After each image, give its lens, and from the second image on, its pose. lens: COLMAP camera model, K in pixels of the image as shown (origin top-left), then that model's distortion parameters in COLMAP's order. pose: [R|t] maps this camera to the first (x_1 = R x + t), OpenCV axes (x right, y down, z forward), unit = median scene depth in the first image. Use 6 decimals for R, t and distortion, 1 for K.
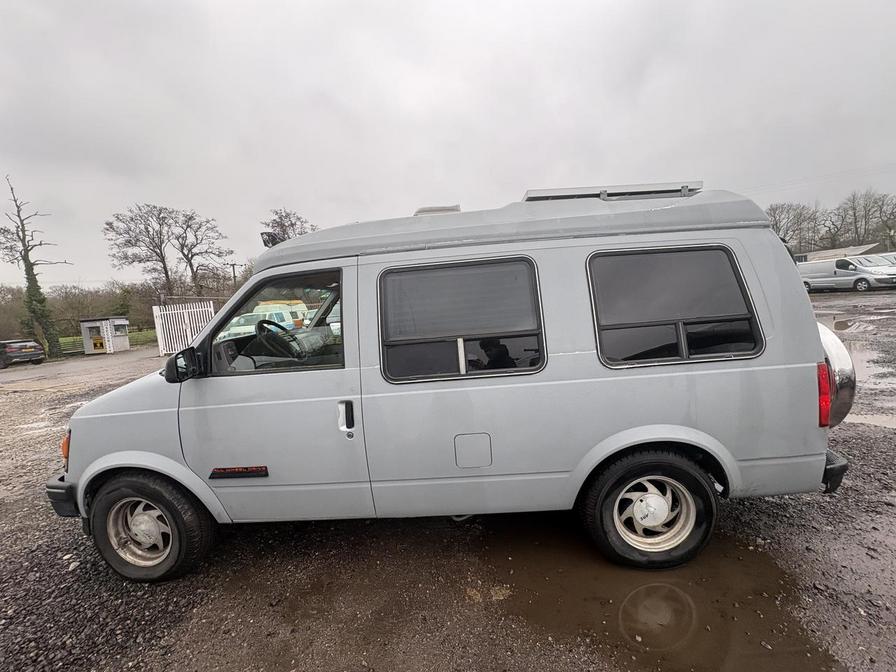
lens RADIAL K [[358.8, 0, 448.0], [0, 358.8, 336.0], [0, 0, 1]] dist [-0.001318, -0.000055]
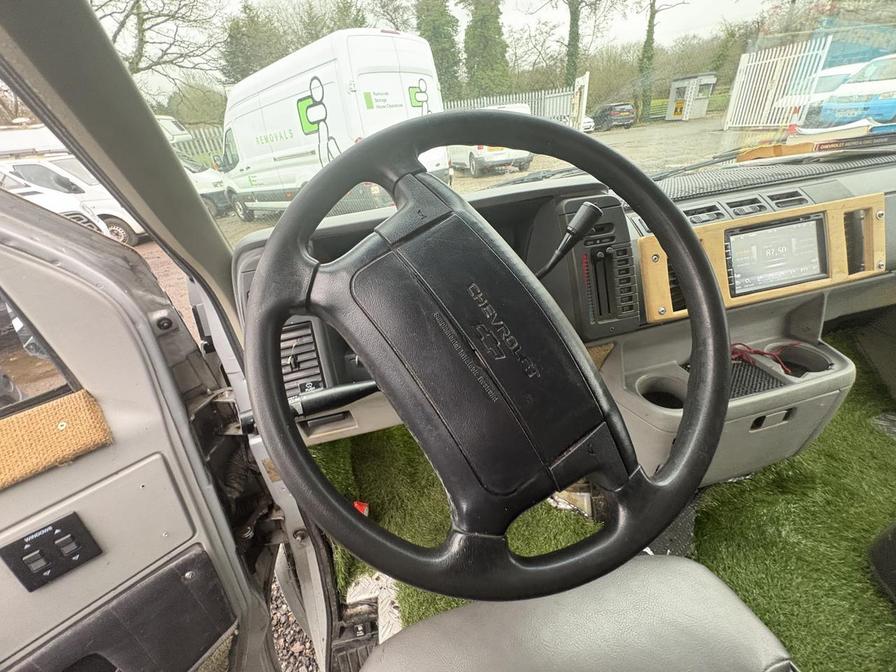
lens RADIAL K [[358.8, 0, 448.0], [0, 358.8, 336.0], [0, 0, 1]] dist [-0.001318, -0.000055]
pose [[0.266081, 0.537601, -0.800117, -0.027139], [-0.003338, 0.830548, 0.556937, -0.003586], [0.963945, -0.145520, 0.222787, 0.069219]]
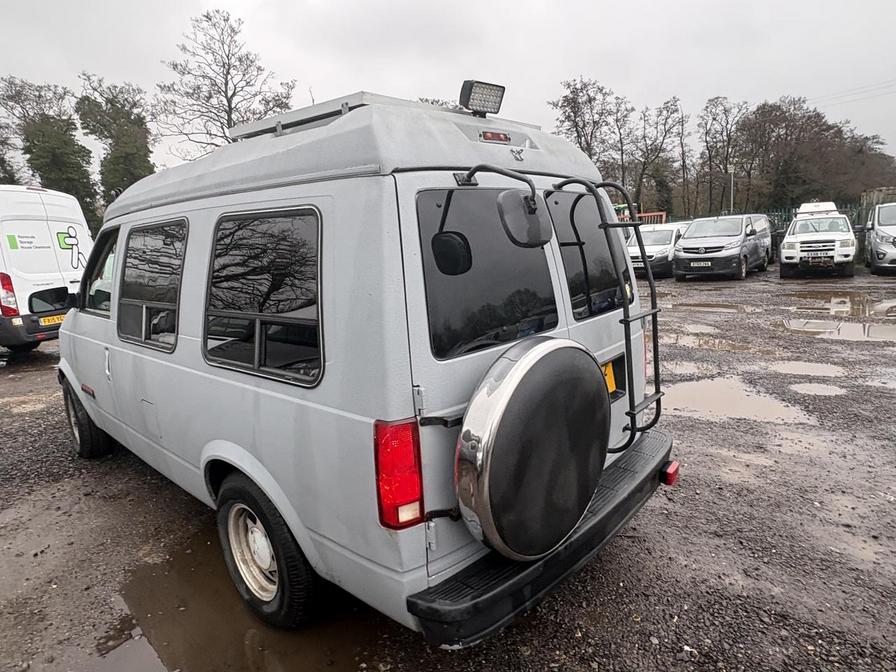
lens RADIAL K [[531.3, 0, 448.0], [0, 531.3, 336.0], [0, 0, 1]] dist [0.003719, 0.000106]
pose [[0.768631, 0.152248, -0.621311, 0.089531], [-0.069274, 0.985363, 0.155756, -0.010888], [0.635931, -0.076678, 0.767928, 0.023044]]
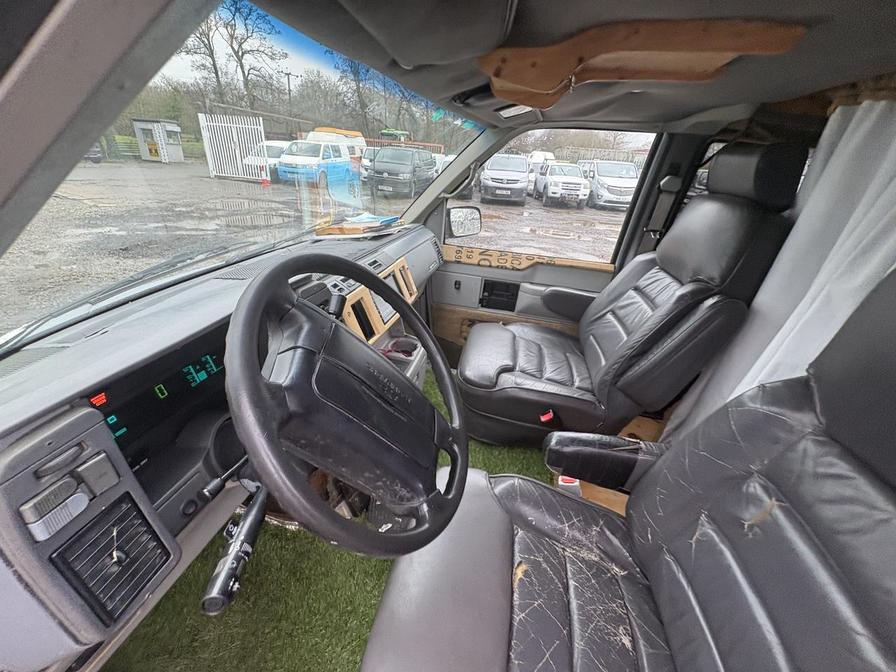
lens RADIAL K [[357.9, 0, 442.4], [0, 357.9, 336.4], [0, 0, 1]] dist [-0.002423, -0.000039]
pose [[0.972426, 0.215099, -0.090106, -0.030781], [-0.167173, 0.912332, 0.373769, -0.006420], [0.162604, -0.348399, 0.923135, 0.060226]]
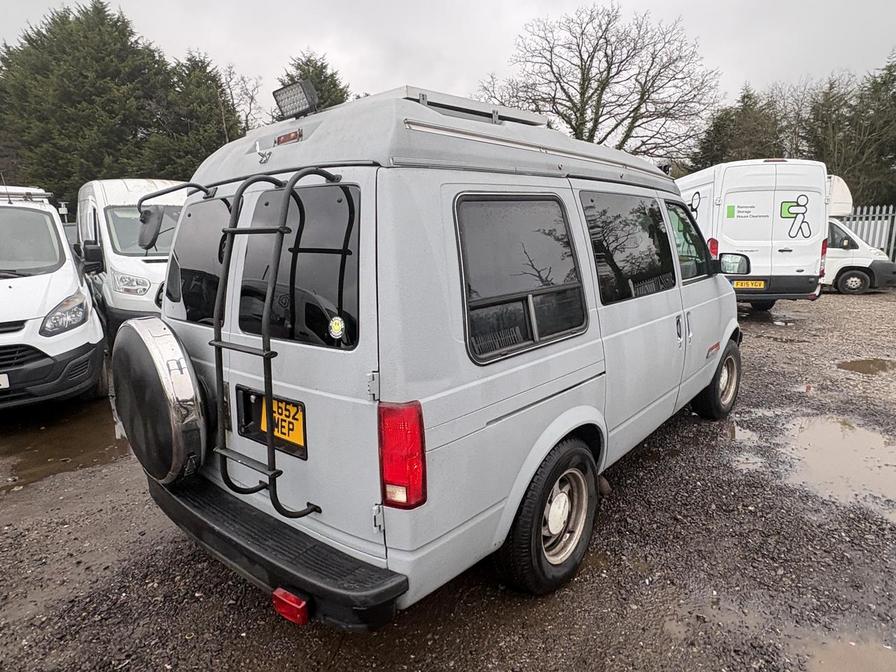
lens RADIAL K [[531.3, 0, 448.0], [0, 531.3, 336.0], [0, 0, 1]] dist [0.003719, 0.000106]
pose [[-0.604230, 0.235318, -0.761269, 0.094730], [-0.008724, 0.953386, 0.301629, -0.021921], [0.796762, 0.188895, -0.574011, 0.138745]]
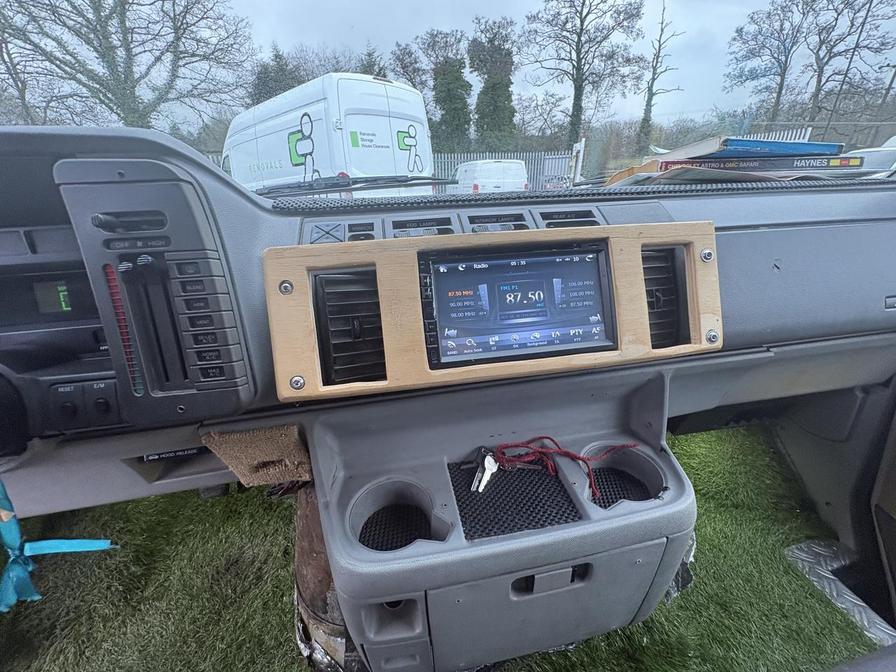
lens RADIAL K [[358.8, 0, 448.0], [0, 358.8, 336.0], [0, 0, 1]] dist [-0.001318, -0.000055]
pose [[0.230684, 0.465598, -0.854402, -0.030194], [-0.083101, 0.884304, 0.459456, -0.000963], [0.969474, -0.034988, 0.242687, 0.084175]]
